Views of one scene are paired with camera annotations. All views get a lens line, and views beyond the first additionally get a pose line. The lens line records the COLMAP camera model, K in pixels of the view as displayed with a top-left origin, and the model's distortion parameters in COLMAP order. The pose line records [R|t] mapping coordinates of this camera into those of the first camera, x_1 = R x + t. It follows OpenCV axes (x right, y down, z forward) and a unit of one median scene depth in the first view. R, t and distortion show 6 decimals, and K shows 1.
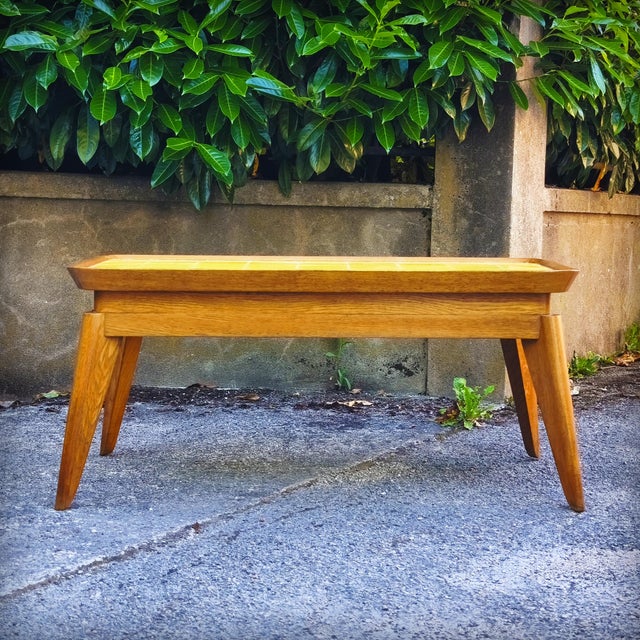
lens RADIAL K [[1317.6, 0, 343.8], [0, 1317.6, 303.7], [0, 0, 1]] dist [0.146791, 0.000000]
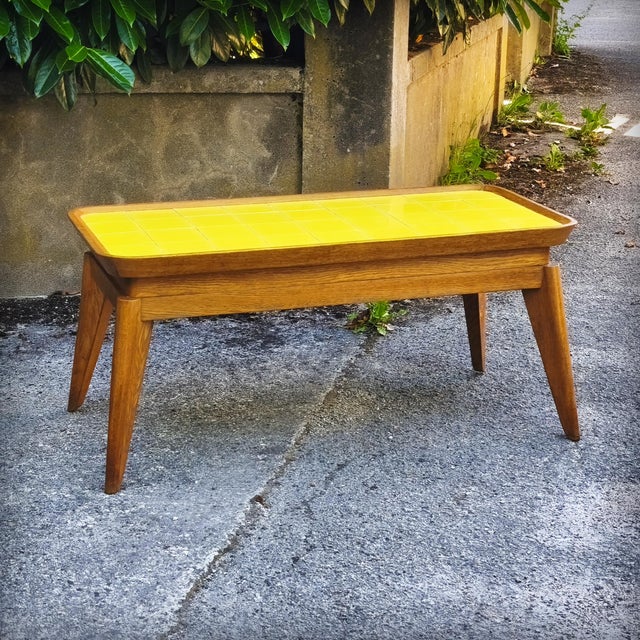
lens RADIAL K [[1536.3, 0, 313.3], [0, 1536.3, 376.9], [0, 0, 1]] dist [0.143380, 0.000000]
pose [[0.956507, -0.095437, 0.275654, -0.278112], [0.029616, 0.971856, 0.233708, -0.147000], [-0.290201, -0.215380, 0.932414, -0.088449]]
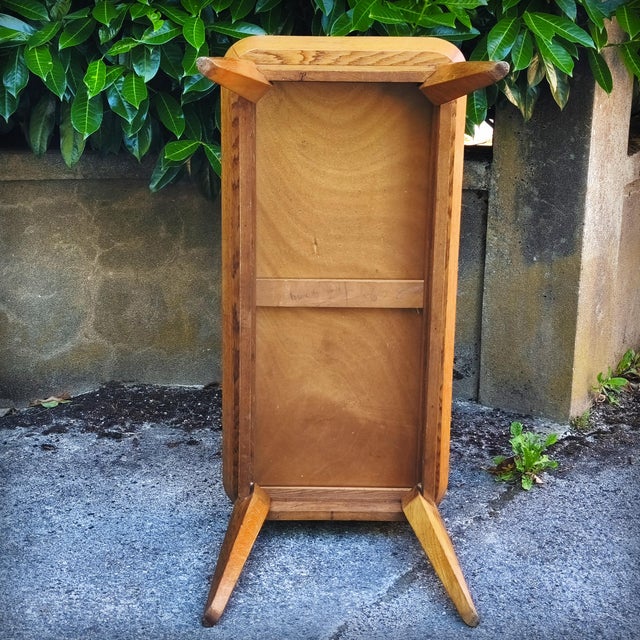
lens RADIAL K [[1349.1, 0, 319.4], [0, 1349.1, 320.7], [0, 0, 1]] dist [0.114954, 0.000000]
pose [[0.998584, 0.004036, -0.053052, 0.006206], [0.007694, 0.975681, 0.219059, -0.198965], [0.052646, -0.219157, 0.974268, 0.159874]]
